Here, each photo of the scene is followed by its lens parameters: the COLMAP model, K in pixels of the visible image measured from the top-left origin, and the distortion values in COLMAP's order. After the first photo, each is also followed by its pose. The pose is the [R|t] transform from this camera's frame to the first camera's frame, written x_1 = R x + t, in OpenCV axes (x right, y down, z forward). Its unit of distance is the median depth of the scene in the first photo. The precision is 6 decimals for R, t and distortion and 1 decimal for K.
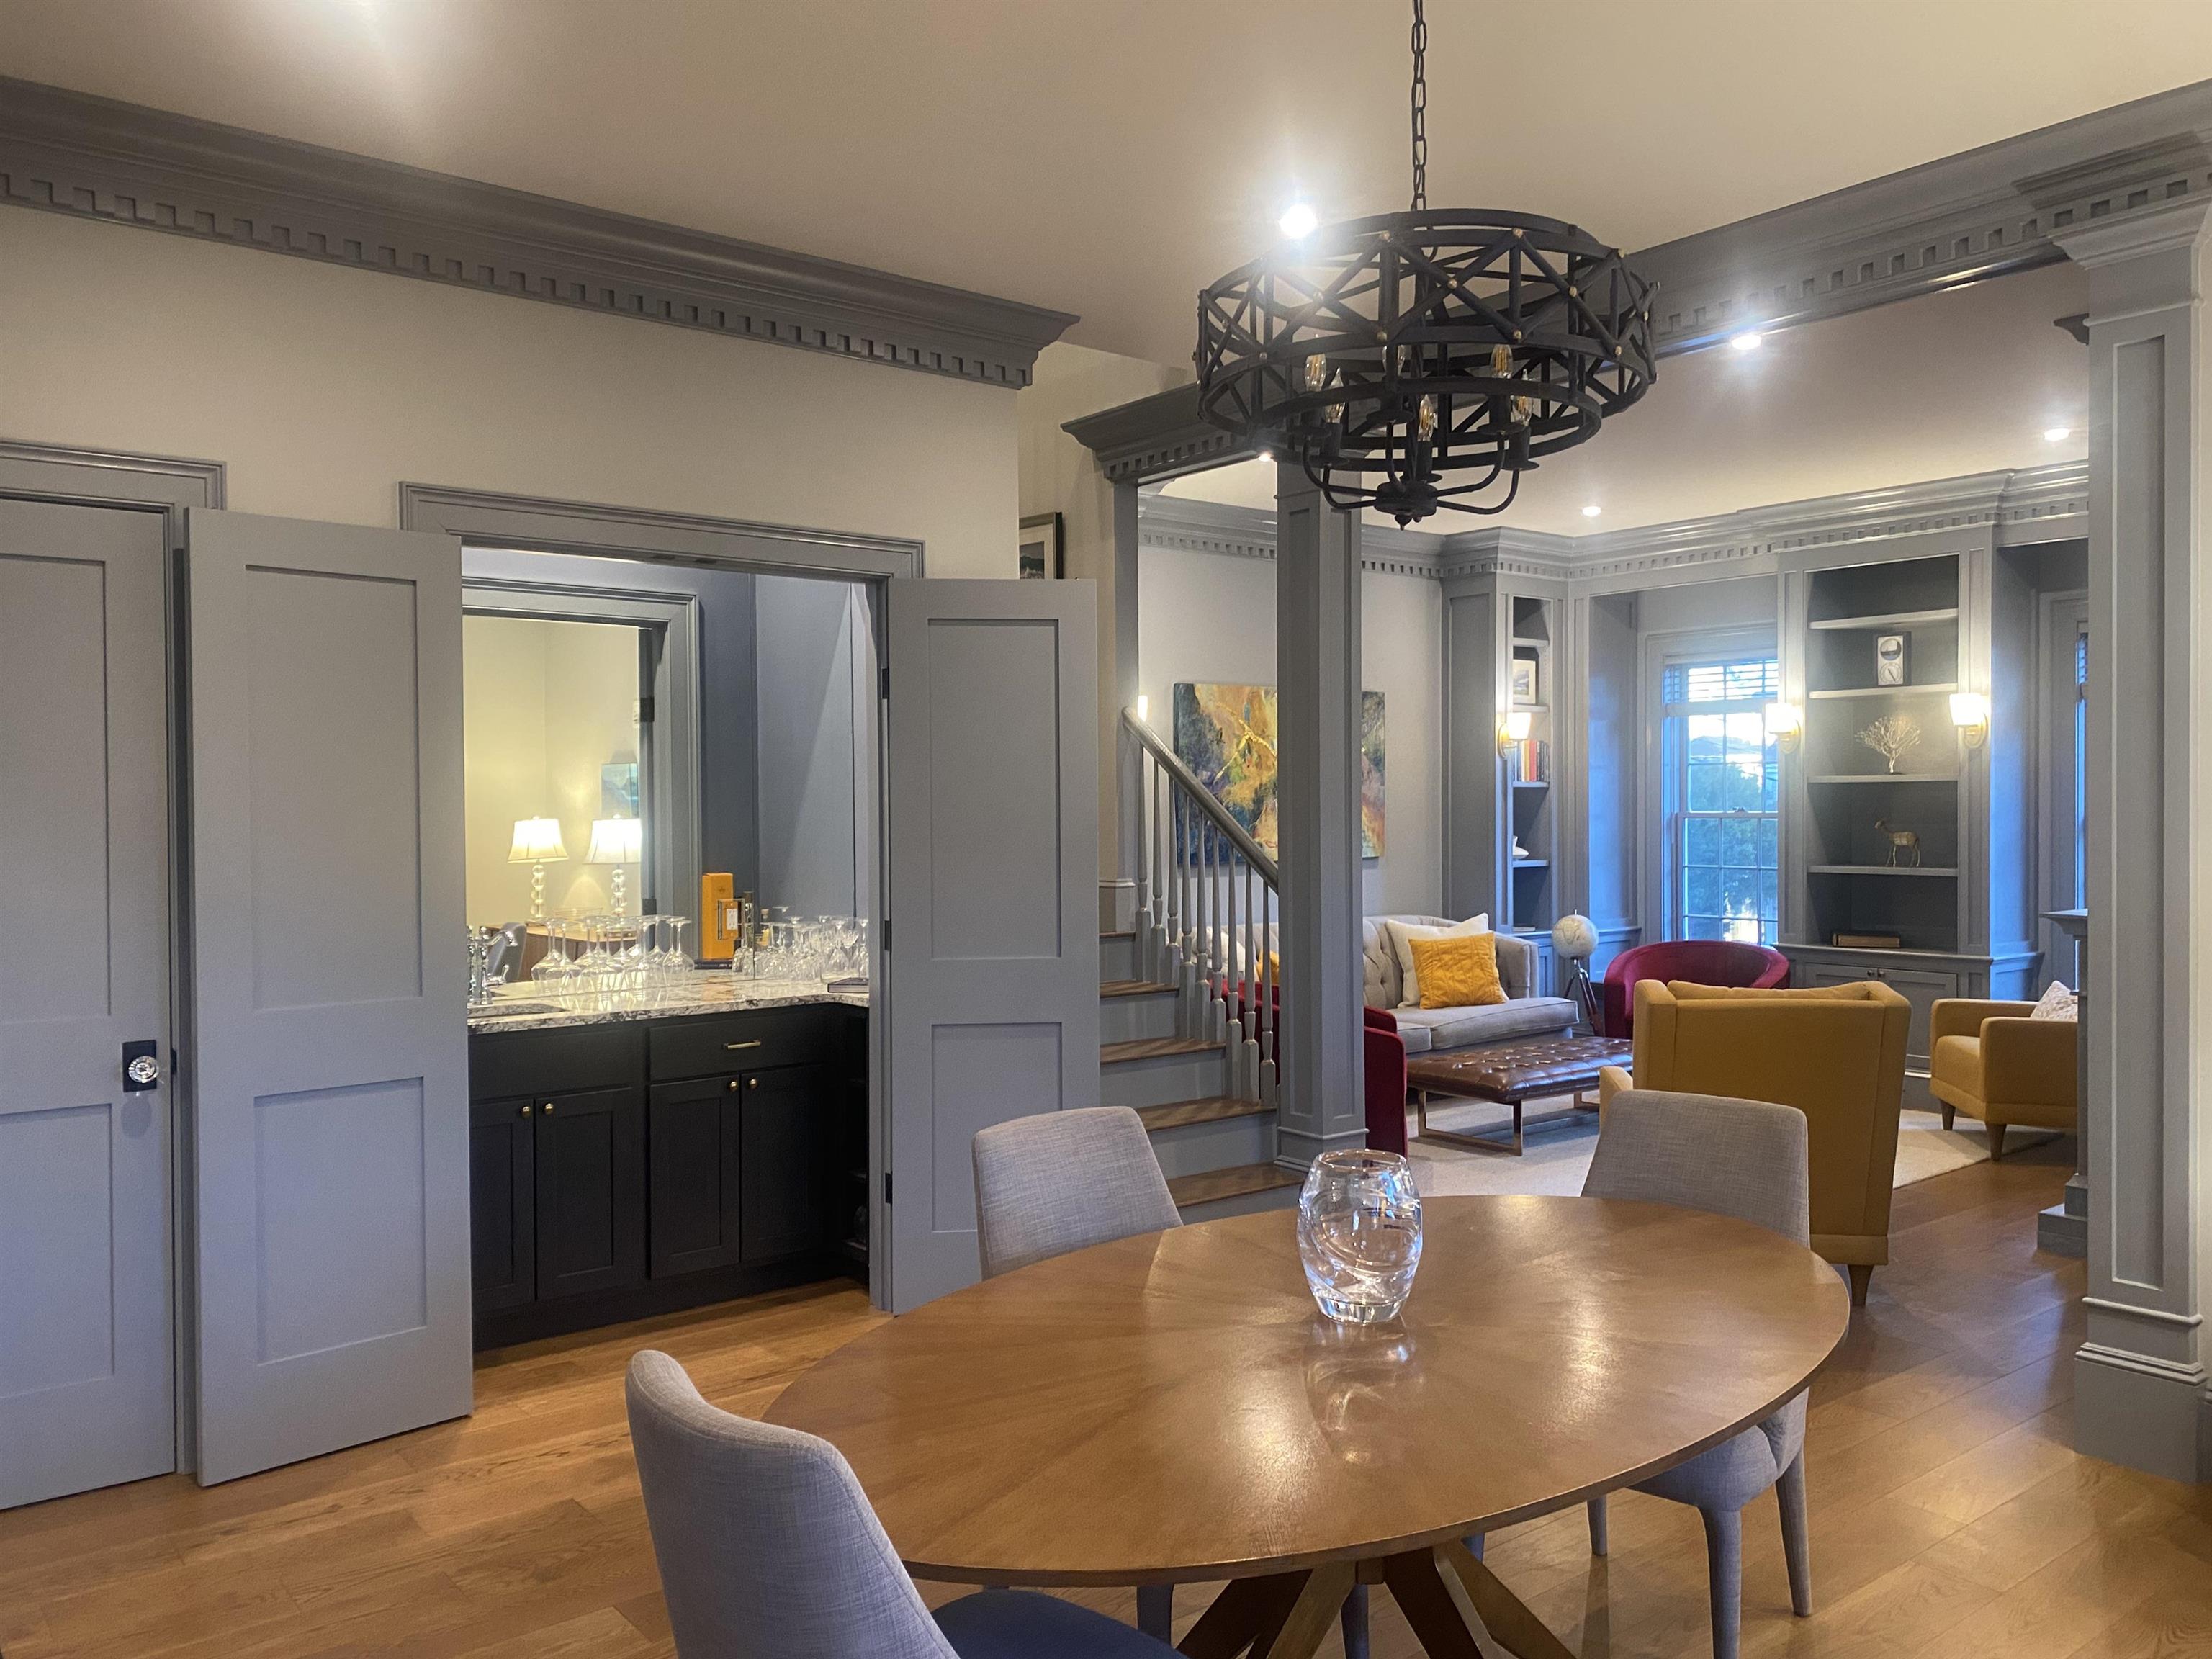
lens RADIAL K [[1696.6, 0, 1106.0], [0, 1696.6, 829.5], [0, 0, 1]] dist [0.054248, 0.001309]
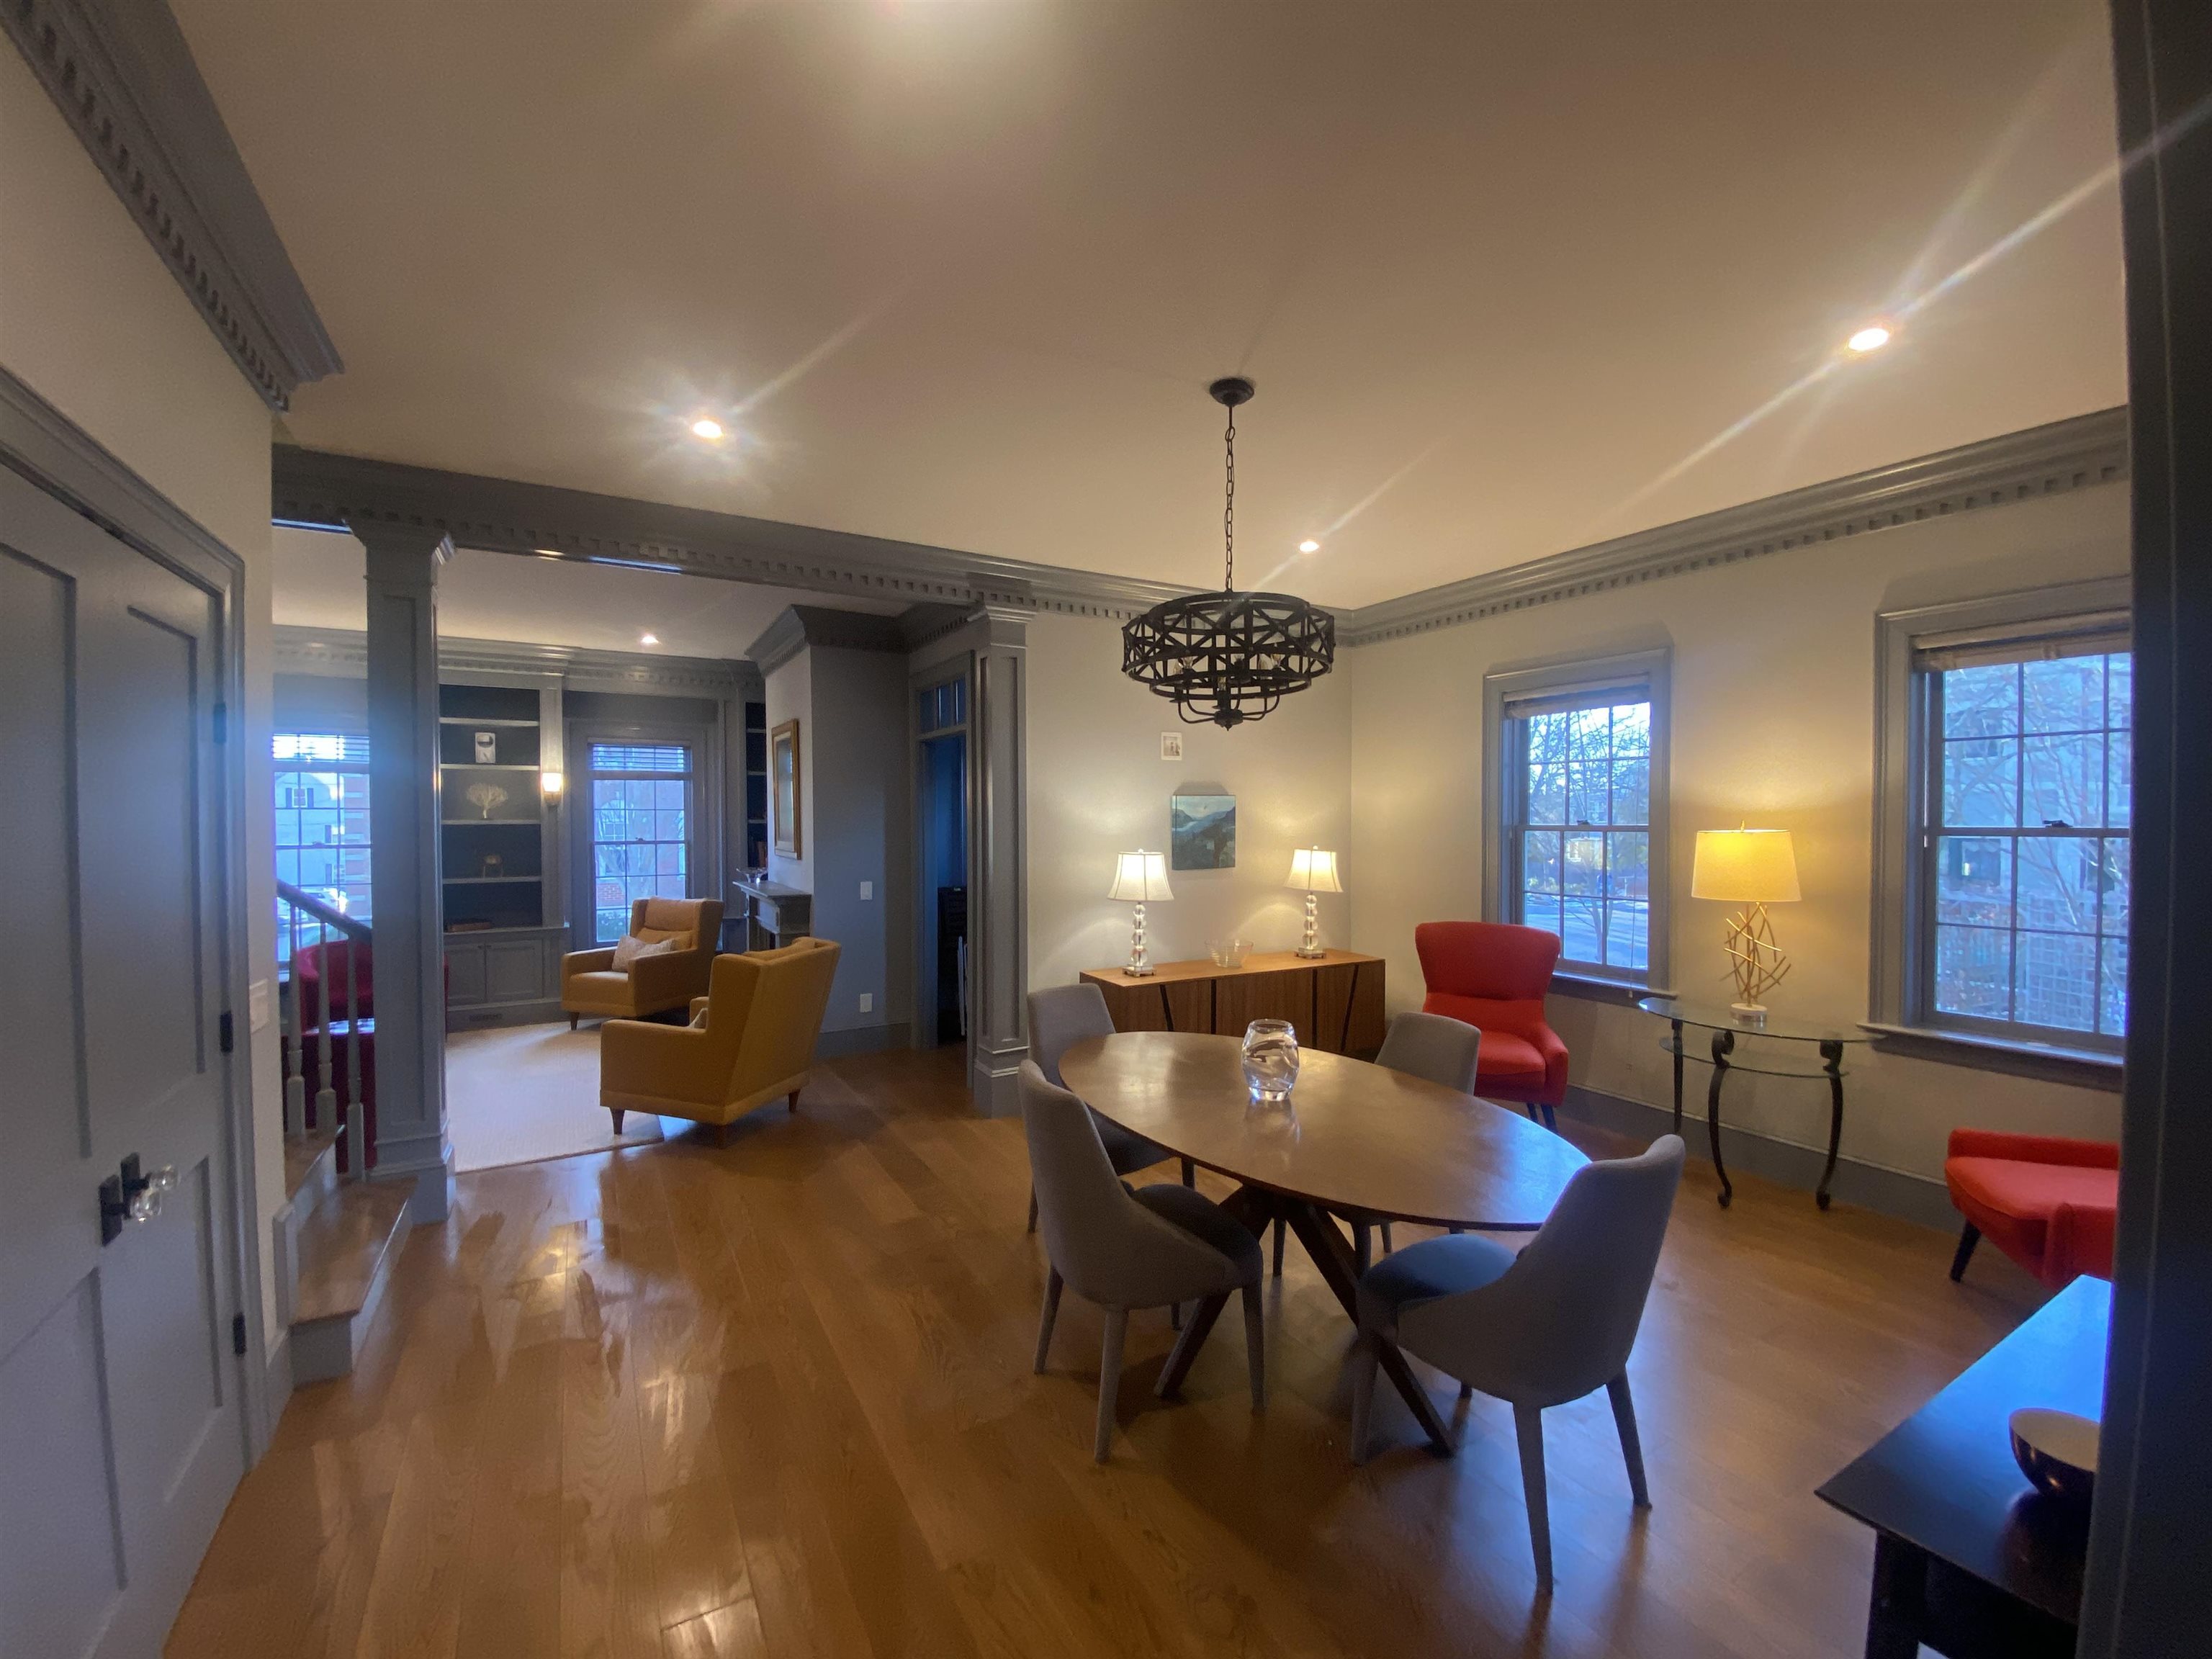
lens RADIAL K [[899.6, 0, 1106.0], [0, 899.6, 829.5], [0, 0, 1]] dist [-0.000155, -0.000034]
pose [[0.130029, -0.017887, 0.991349, -0.304942], [0.023088, 0.999621, 0.015007, -0.023155], [-0.991241, 0.020937, 0.130393, 0.338038]]
